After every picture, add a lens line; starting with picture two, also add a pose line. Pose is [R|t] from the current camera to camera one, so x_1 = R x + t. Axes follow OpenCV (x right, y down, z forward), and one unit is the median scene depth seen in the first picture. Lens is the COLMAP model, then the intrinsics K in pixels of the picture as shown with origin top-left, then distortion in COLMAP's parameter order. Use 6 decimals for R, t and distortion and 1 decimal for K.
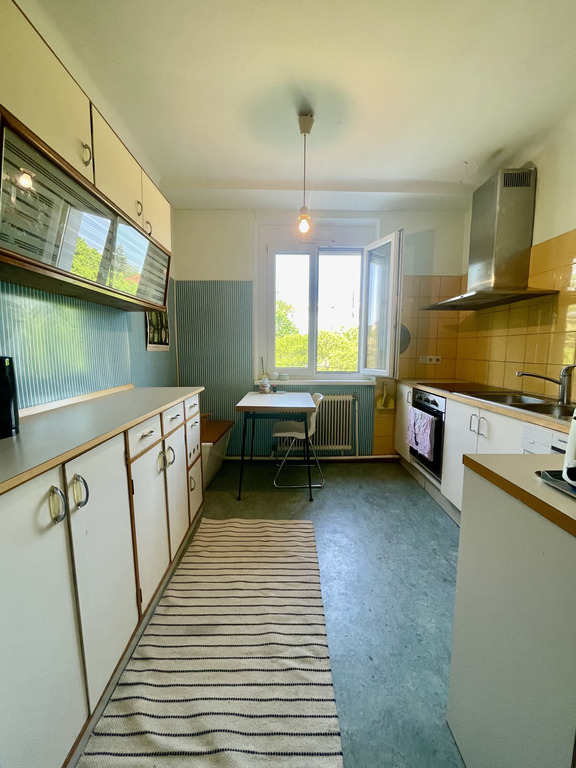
lens RADIAL K [[330.6, 0, 284.0], [0, 330.6, 388.5], [0, 0, 1]] dist [0.011900, -0.000131]
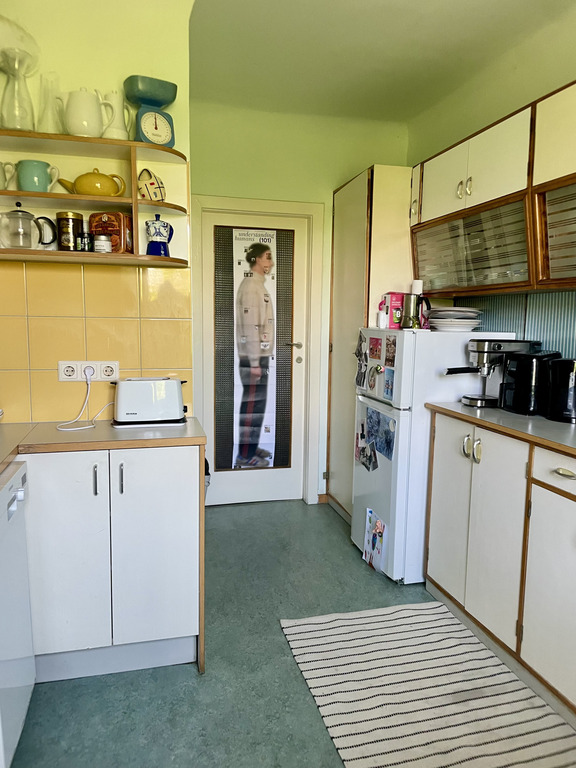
lens RADIAL K [[581.7, 0, 295.9], [0, 581.7, 381.5], [0, 0, 1]] dist [0.097078, -0.136984]
pose [[-0.969570, 0.013111, -0.244464, 0.401986], [-0.043442, 0.973504, 0.224507, -0.273669], [0.240931, 0.228295, -0.943310, 1.664449]]
